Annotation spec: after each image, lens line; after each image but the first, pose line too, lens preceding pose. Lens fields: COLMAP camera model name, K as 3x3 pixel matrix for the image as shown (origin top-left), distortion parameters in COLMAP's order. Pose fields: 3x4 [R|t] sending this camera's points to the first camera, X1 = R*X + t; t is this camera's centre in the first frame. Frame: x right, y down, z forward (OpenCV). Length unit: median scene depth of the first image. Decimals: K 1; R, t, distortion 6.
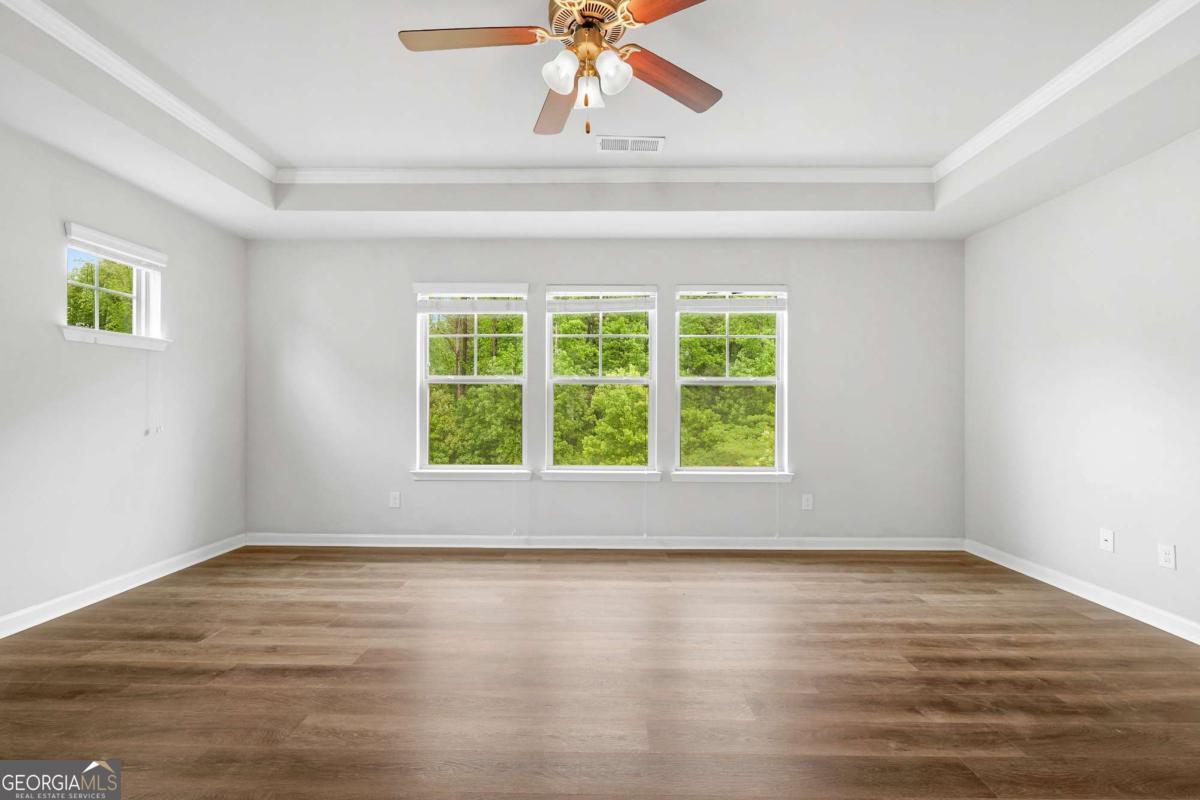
lens RADIAL K [[516.5, 0, 598.6], [0, 516.5, 401.6], [0, 0, 1]] dist [-0.004206, -0.000012]
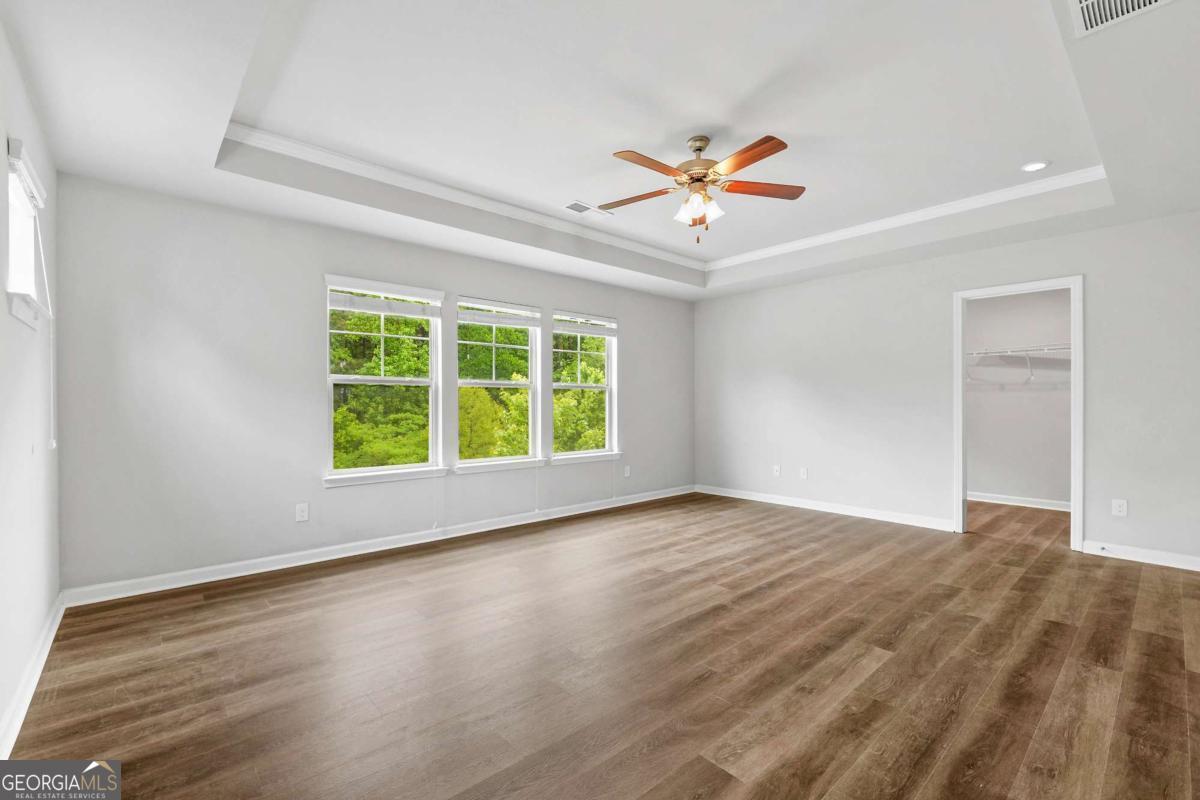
lens RADIAL K [[516.5, 0, 598.6], [0, 516.5, 401.6], [0, 0, 1]] dist [-0.004206, -0.000012]
pose [[0.735984, -0.002485, 0.676995, -0.731058], [0.000091, 0.999994, 0.003571, -0.006093], [-0.676999, -0.002566, 0.735979, -0.008555]]
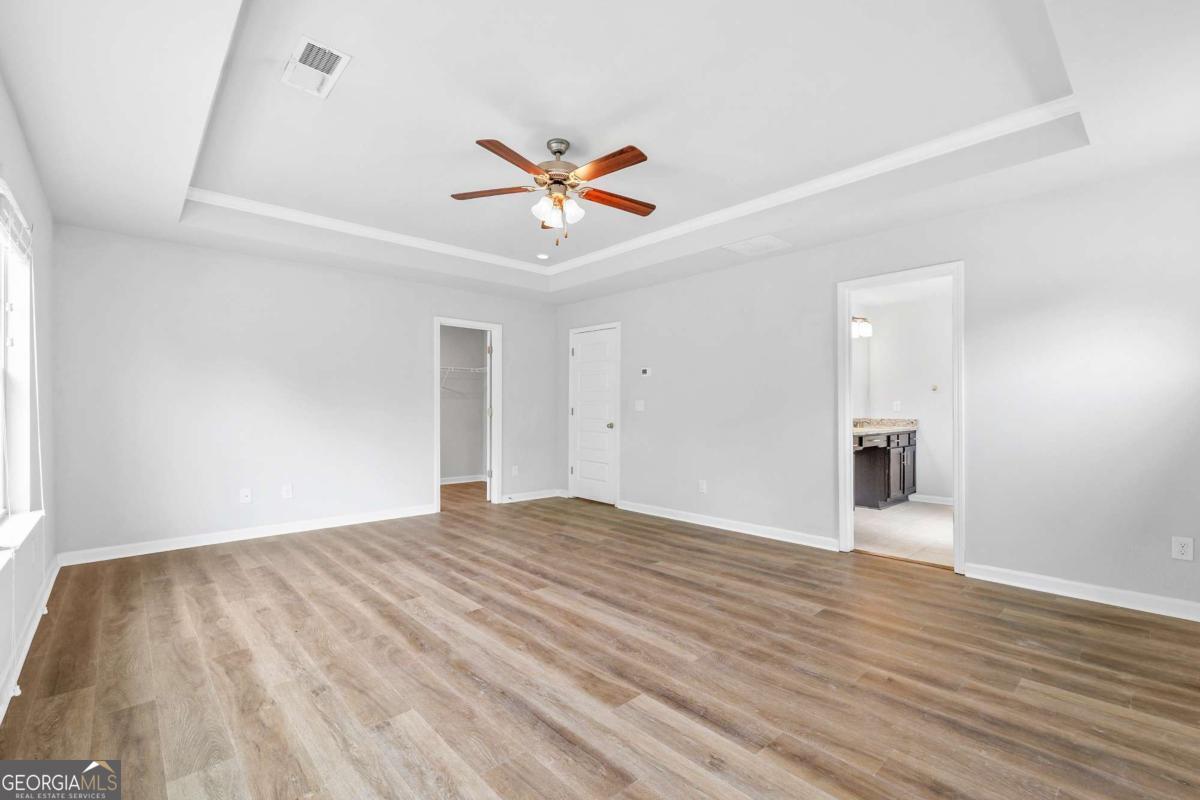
lens RADIAL K [[525.5, 0, 594.5], [0, 525.5, 421.4], [0, 0, 1]] dist [0.000561, 0.000127]
pose [[-0.686493, -0.023511, 0.726756, -0.695264], [-0.006903, 0.999643, 0.025818, 0.001140], [-0.727103, 0.012707, -0.686410, 1.083167]]
